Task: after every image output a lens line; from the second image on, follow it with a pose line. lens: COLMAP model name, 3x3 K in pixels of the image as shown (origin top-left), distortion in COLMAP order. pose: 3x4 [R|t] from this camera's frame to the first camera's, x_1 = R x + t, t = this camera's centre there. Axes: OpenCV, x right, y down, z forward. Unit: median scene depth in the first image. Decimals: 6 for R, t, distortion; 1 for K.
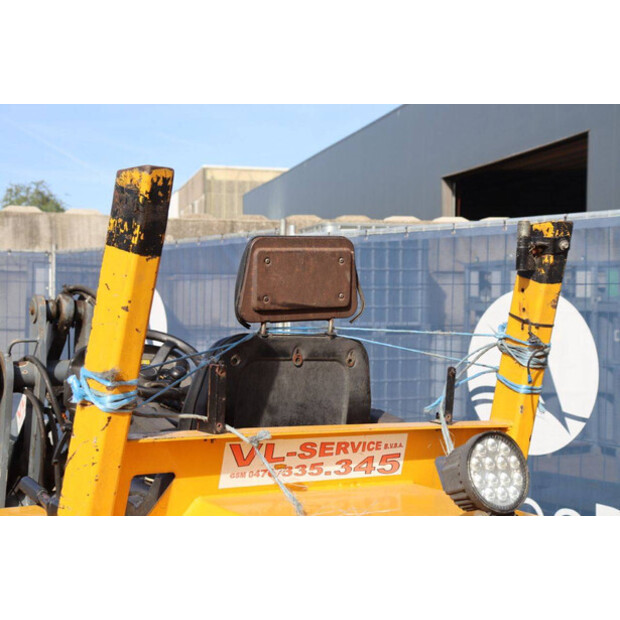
lens RADIAL K [[949.5, 0, 315.7], [0, 949.5, 308.2], [0, 0, 1]] dist [0.097820, 0.000000]
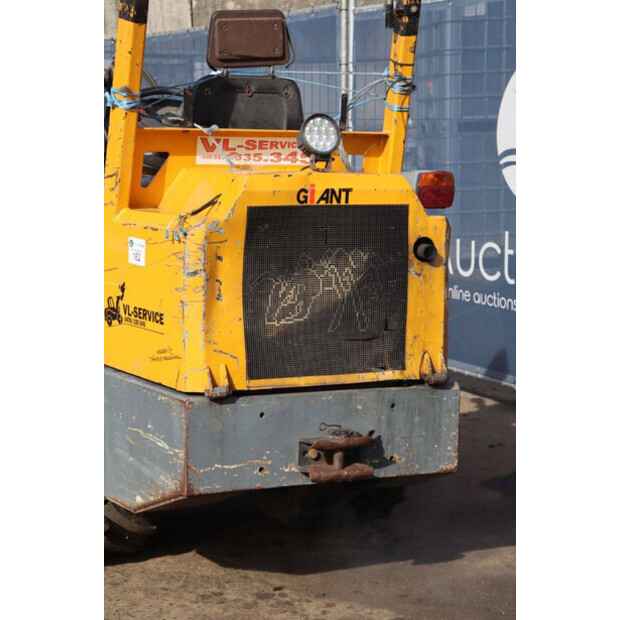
lens RADIAL K [[1474.8, 0, 308.9], [0, 1474.8, 313.2], [0, 0, 1]] dist [0.503865, 0.000000]
pose [[0.987238, -0.007573, -0.159075, 0.488690], [0.026806, 0.992519, 0.119112, 0.130296], [0.156983, -0.121856, 0.980055, -1.524622]]
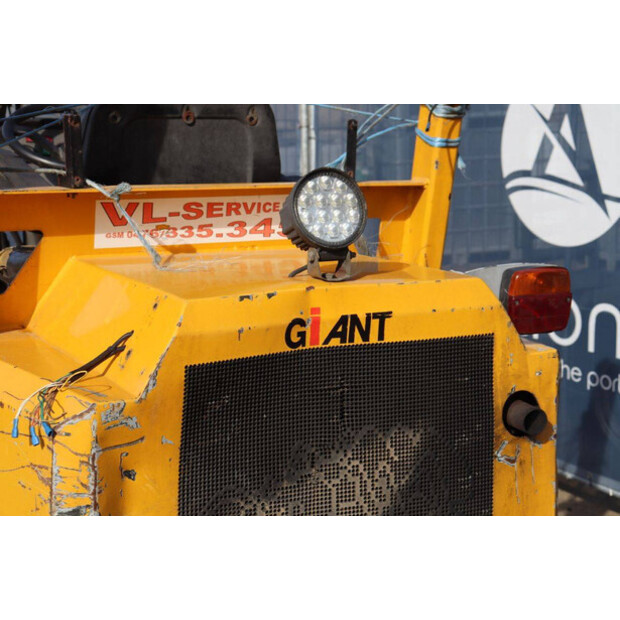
lens RADIAL K [[1153.2, 0, 314.7], [0, 1153.2, 313.2], [0, 0, 1]] dist [0.252114, 0.000000]
pose [[0.994232, -0.020910, -0.105196, 0.226657], [0.038387, 0.985215, 0.166969, 0.058935], [0.100149, -0.170044, 0.980334, -0.143728]]
